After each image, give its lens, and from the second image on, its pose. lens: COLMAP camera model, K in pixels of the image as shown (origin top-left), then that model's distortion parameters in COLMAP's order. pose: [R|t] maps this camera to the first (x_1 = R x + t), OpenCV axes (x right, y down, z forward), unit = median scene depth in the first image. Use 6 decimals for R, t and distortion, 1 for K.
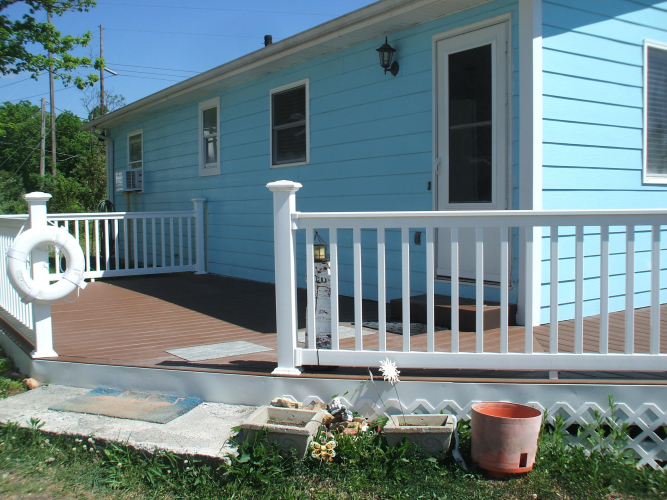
lens RADIAL K [[711.3, 0, 334.5], [0, 711.3, 247.4], [0, 0, 1]] dist [-0.095445, 0.000000]
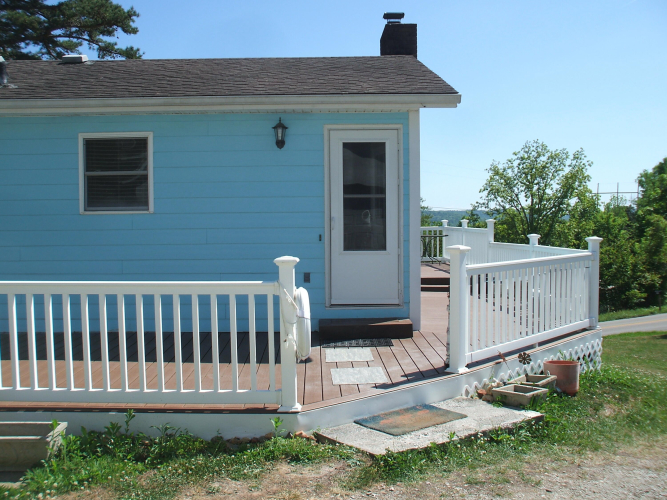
lens RADIAL K [[711.3, 0, 320.3], [0, 711.3, 256.8], [0, 0, 1]] dist [-0.095445, 0.000000]
pose [[0.542895, -0.031945, 0.839193, -0.977225], [0.048604, 0.998796, 0.006577, -0.060034], [-0.838393, 0.037218, 0.543794, 0.282289]]
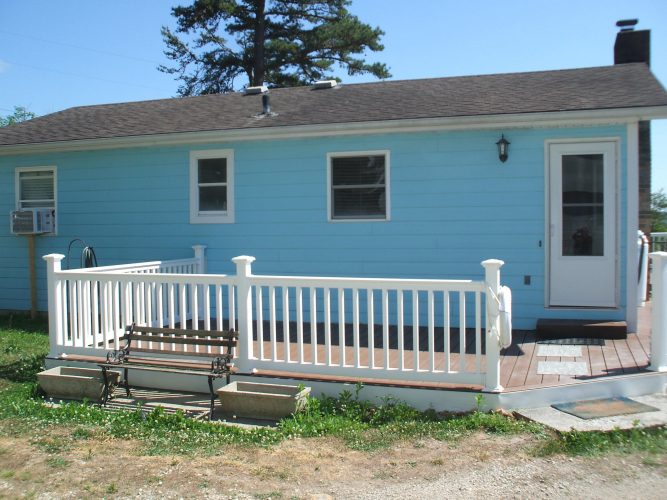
lens RADIAL K [[711.3, 0, 330.4], [0, 711.3, 249.1], [0, 0, 1]] dist [-0.095445, 0.000000]
pose [[0.787664, -0.011479, 0.615998, -1.071285], [0.031795, 0.999251, -0.022036, -0.057549], [-0.615284, 0.036943, 0.787439, 0.143551]]
